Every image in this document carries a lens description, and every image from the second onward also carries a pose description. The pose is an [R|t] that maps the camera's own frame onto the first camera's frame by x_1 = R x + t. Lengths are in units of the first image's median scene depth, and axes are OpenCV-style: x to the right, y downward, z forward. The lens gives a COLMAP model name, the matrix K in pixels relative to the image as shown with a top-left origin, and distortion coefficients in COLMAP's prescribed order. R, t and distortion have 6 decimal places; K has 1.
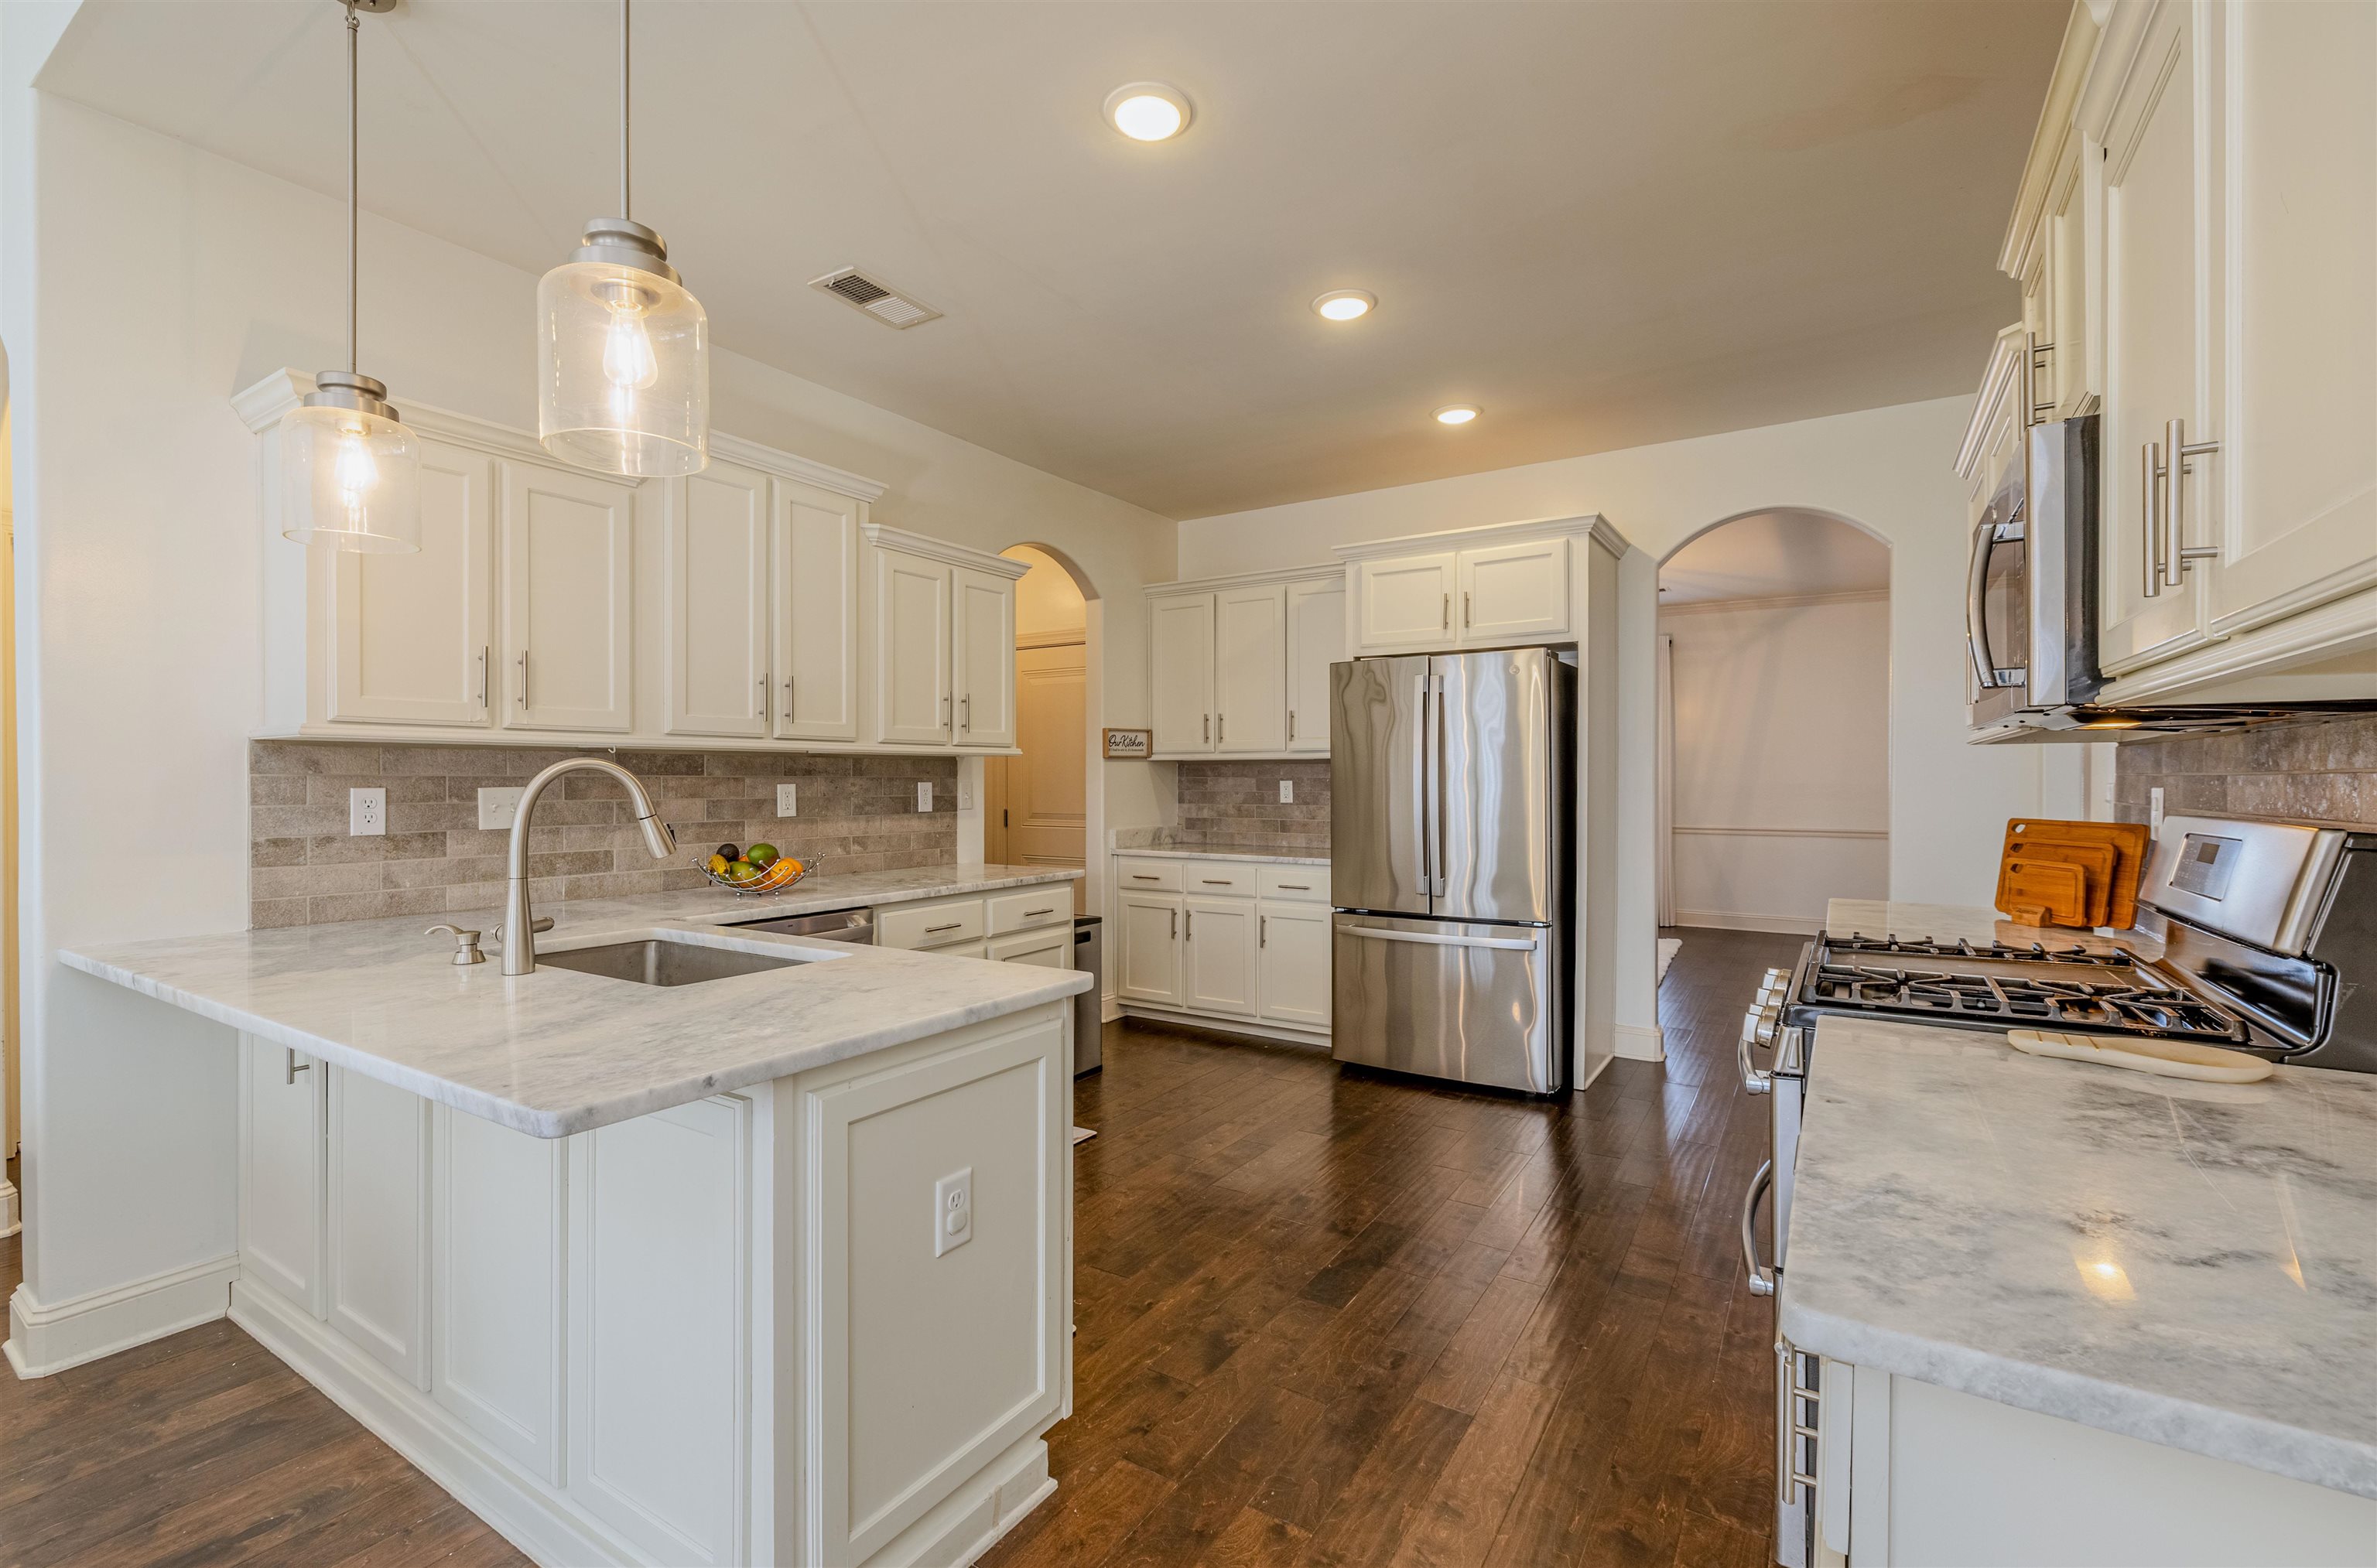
lens RADIAL K [[1023.4, 0, 1190.6], [0, 1023.4, 783.2], [0, 0, 1]] dist [-0.002347, -0.000333]
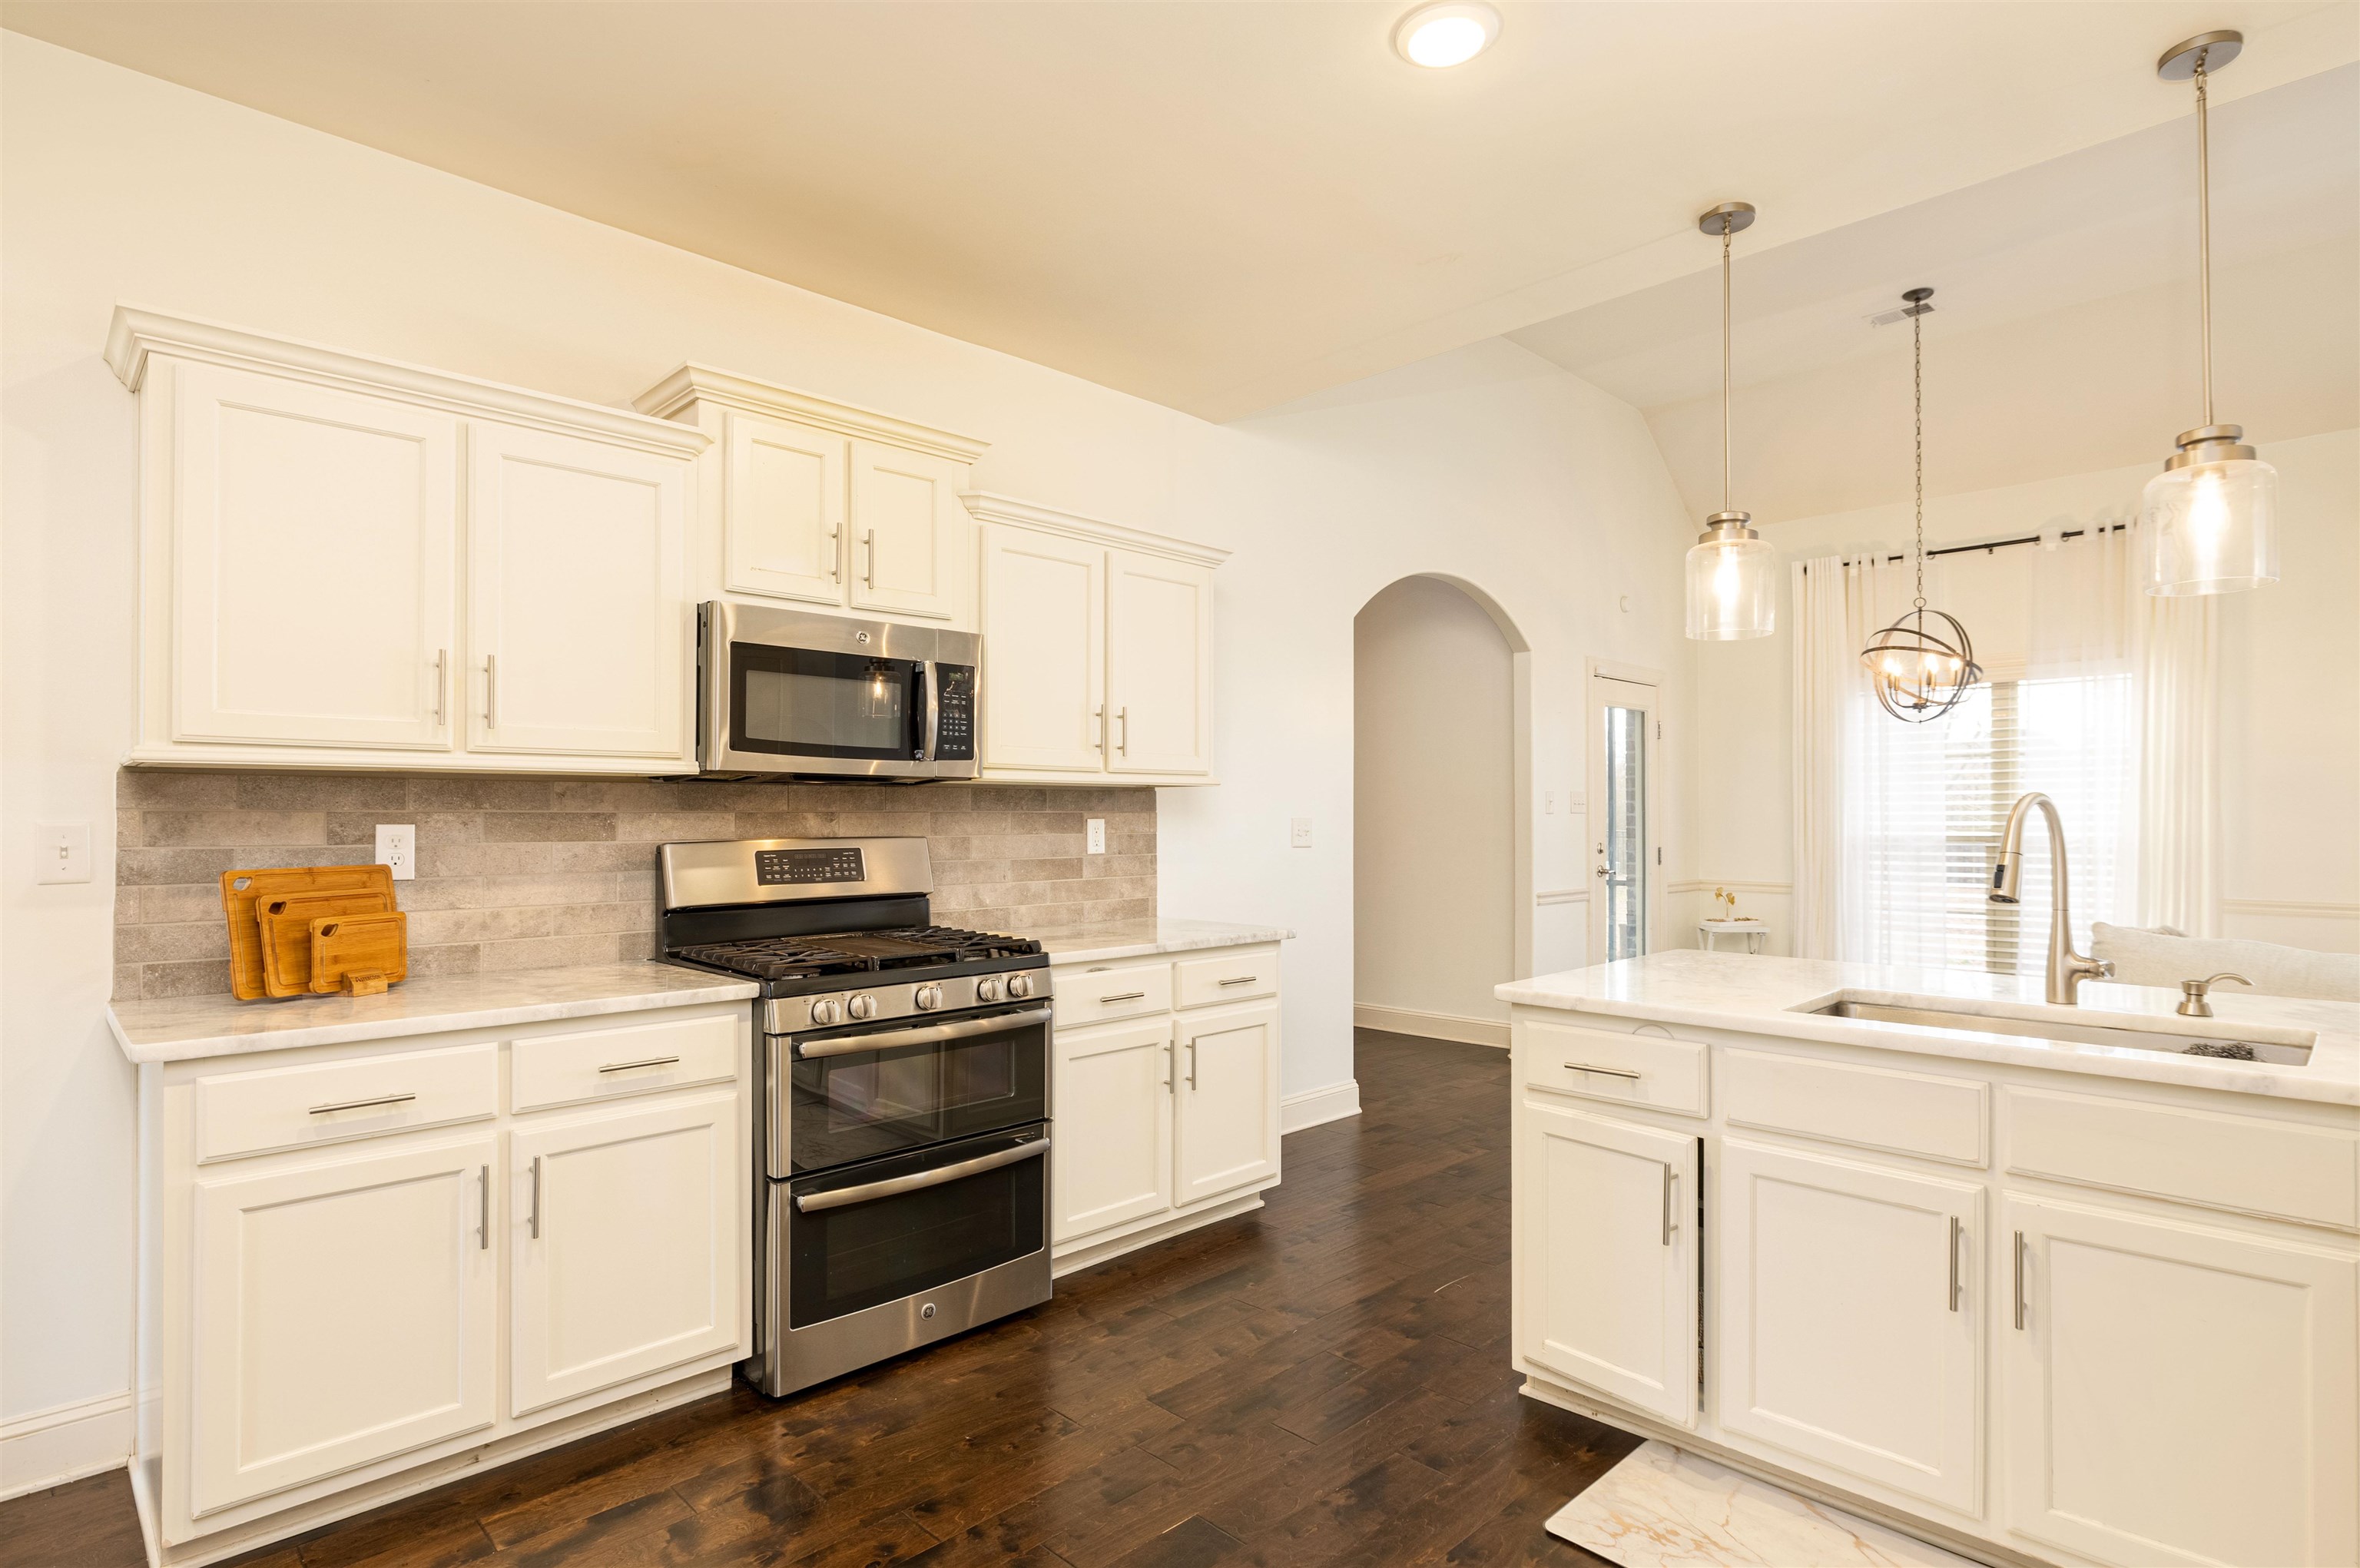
lens RADIAL K [[1201.1, 0, 1183.5], [0, 1201.1, 787.2], [0, 0, 1]] dist [-0.002777, -0.000701]
pose [[-0.970623, 0.006720, 0.240510, -0.043587], [0.002323, 0.999825, -0.018563, -0.006232], [-0.240592, -0.017459, -0.970469, 1.275022]]
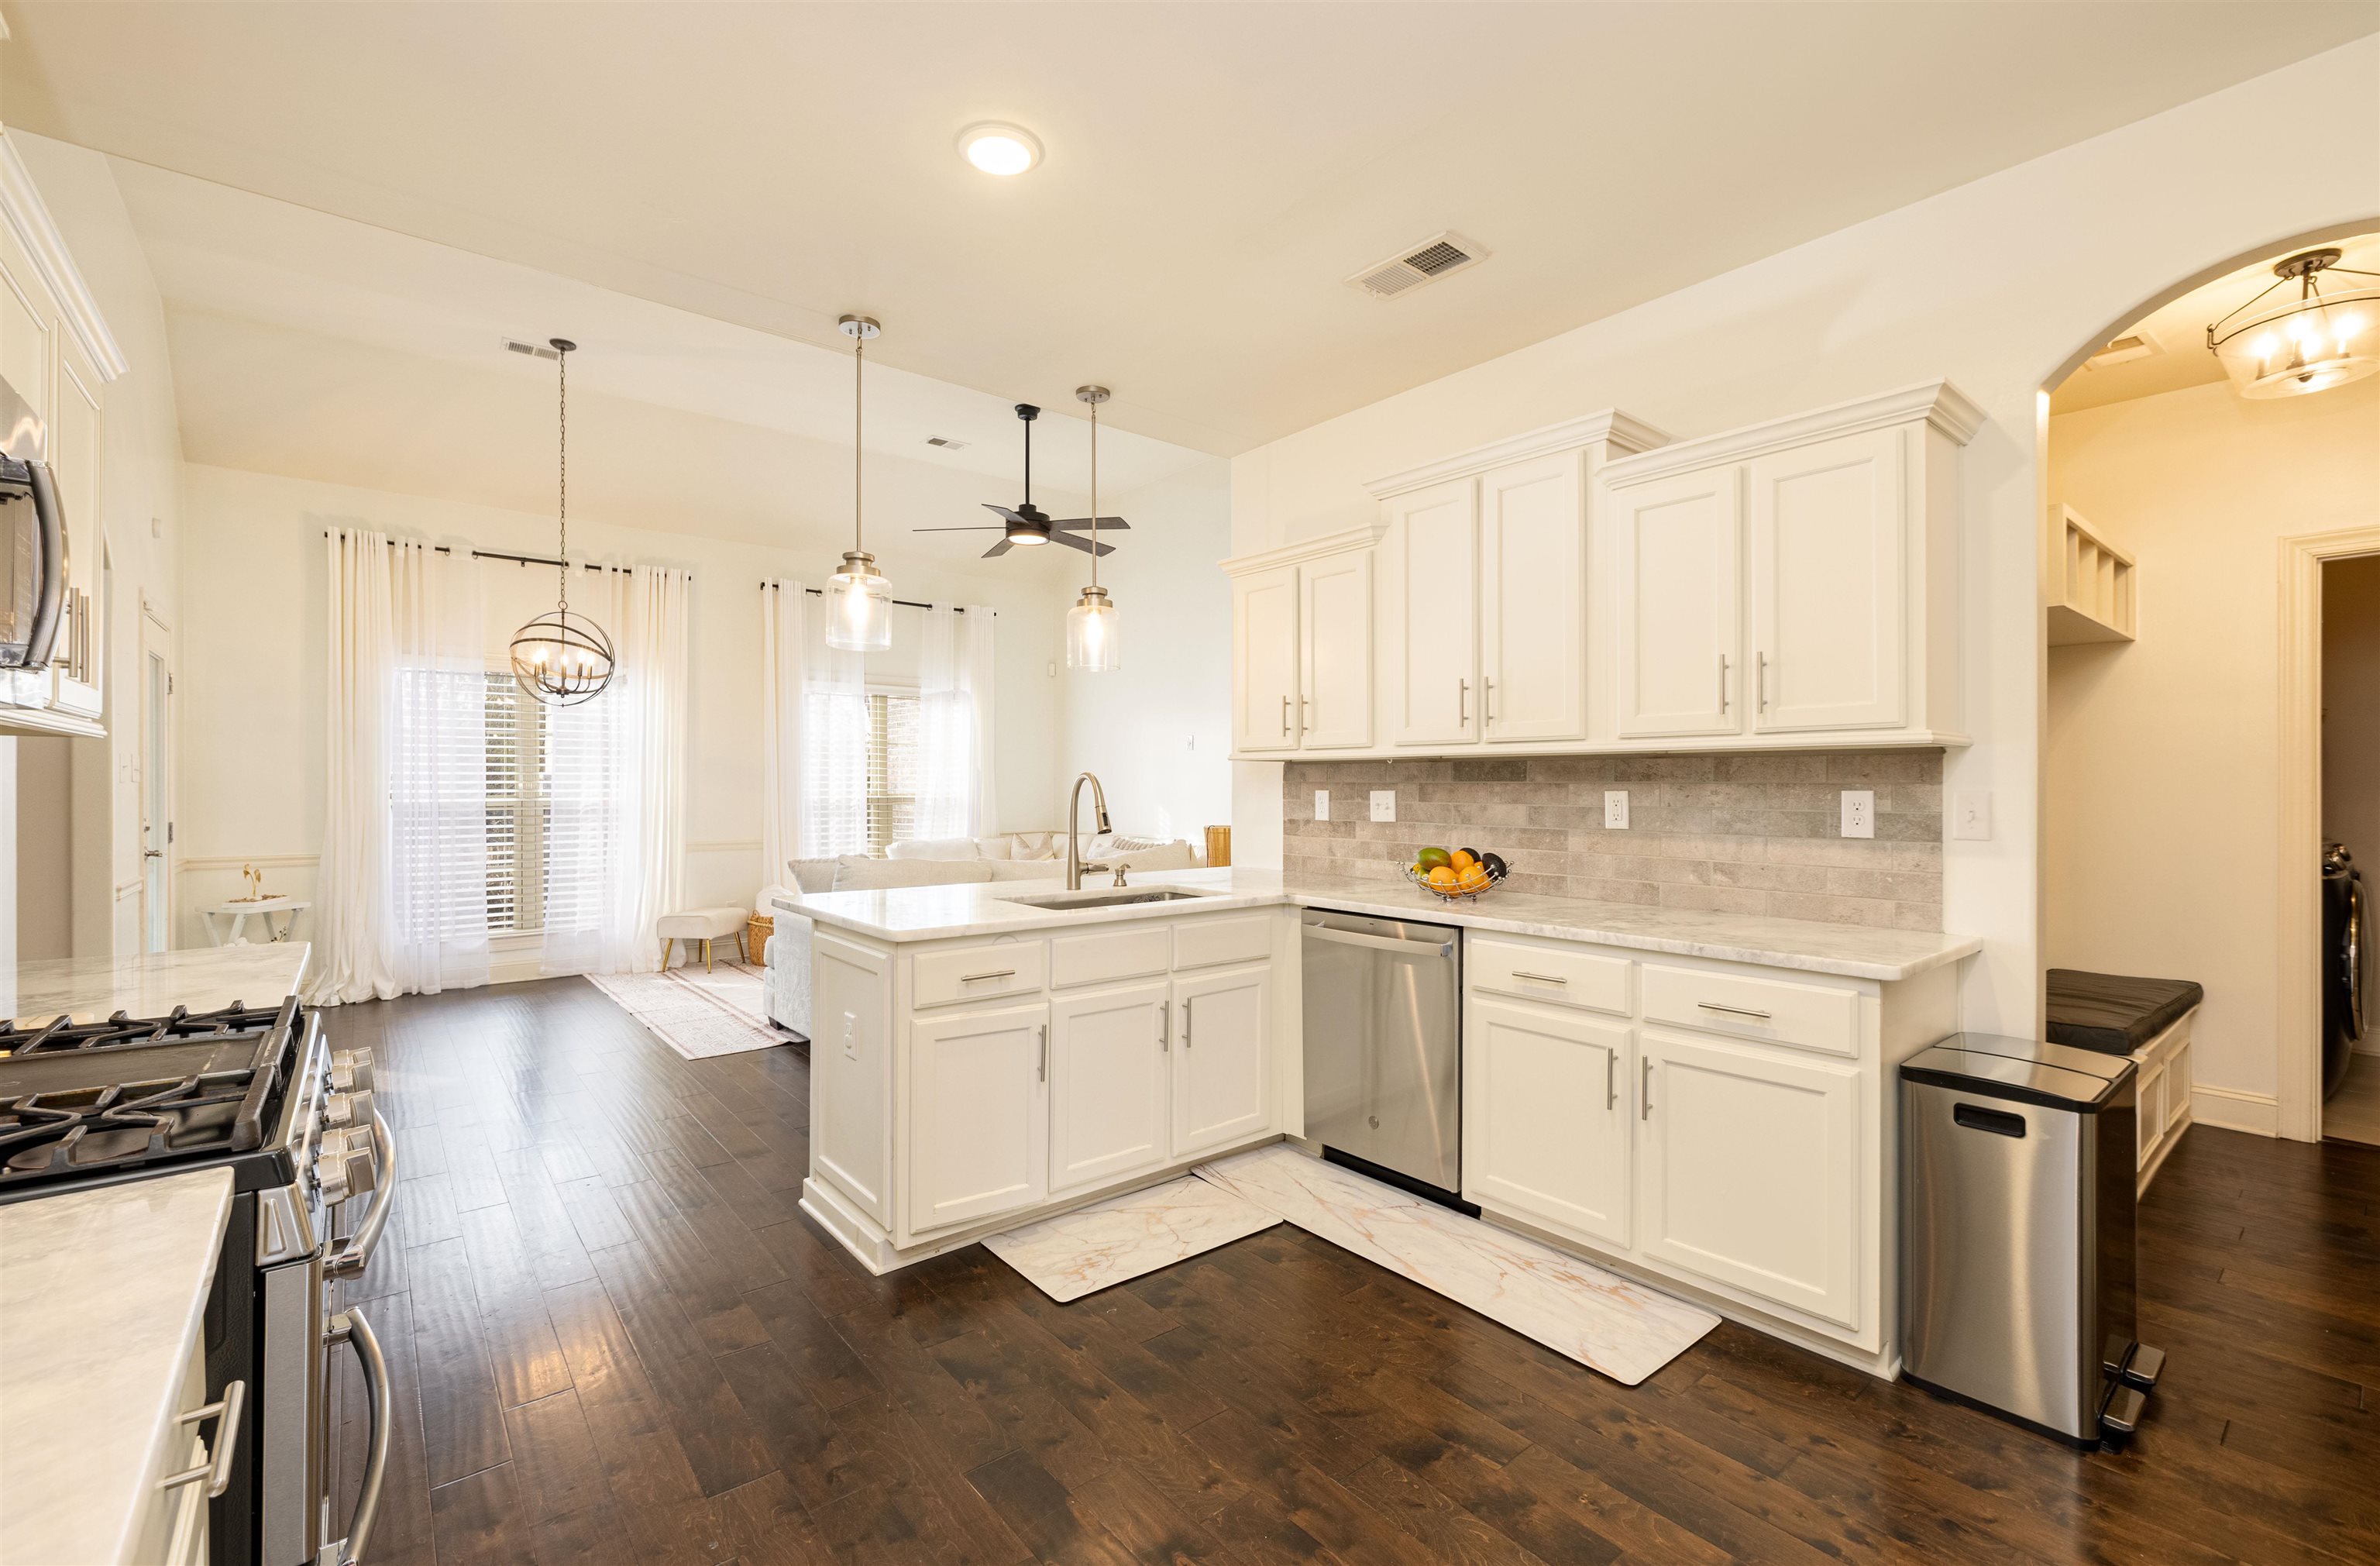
lens RADIAL K [[1024.9, 0, 1166.4], [0, 1024.9, 786.6], [0, 0, 1]] dist [-0.002347, -0.000333]
pose [[-0.334676, 0.001322, -0.942332, 0.557323], [-0.005142, 0.999982, 0.003229, -0.003840], [0.942319, 0.005926, -0.334663, 0.948929]]
